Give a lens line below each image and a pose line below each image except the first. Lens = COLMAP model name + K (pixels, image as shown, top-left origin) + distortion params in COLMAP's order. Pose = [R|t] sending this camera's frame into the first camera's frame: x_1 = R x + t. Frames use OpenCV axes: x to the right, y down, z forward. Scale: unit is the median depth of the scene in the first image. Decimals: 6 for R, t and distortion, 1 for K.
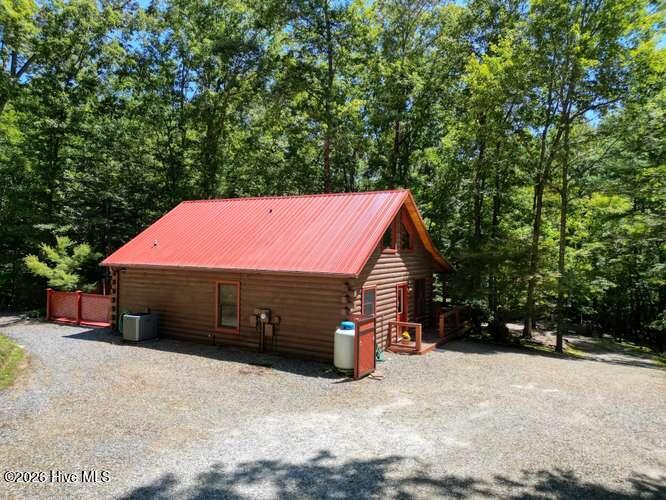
lens RADIAL K [[455.8, 0, 333.0], [0, 455.8, 250.0], [0, 0, 1]] dist [0.000839, -0.000179]
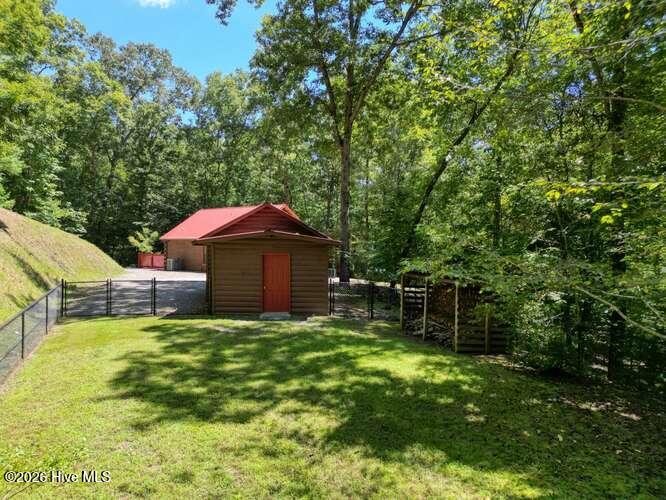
lens RADIAL K [[455.8, 0, 333.0], [0, 455.8, 250.0], [0, 0, 1]] dist [0.000839, -0.000179]
pose [[0.984592, -0.003312, -0.174837, 0.565532], [0.002855, 0.999992, -0.002866, 0.075780], [0.174845, 0.002323, 0.984593, -0.825649]]
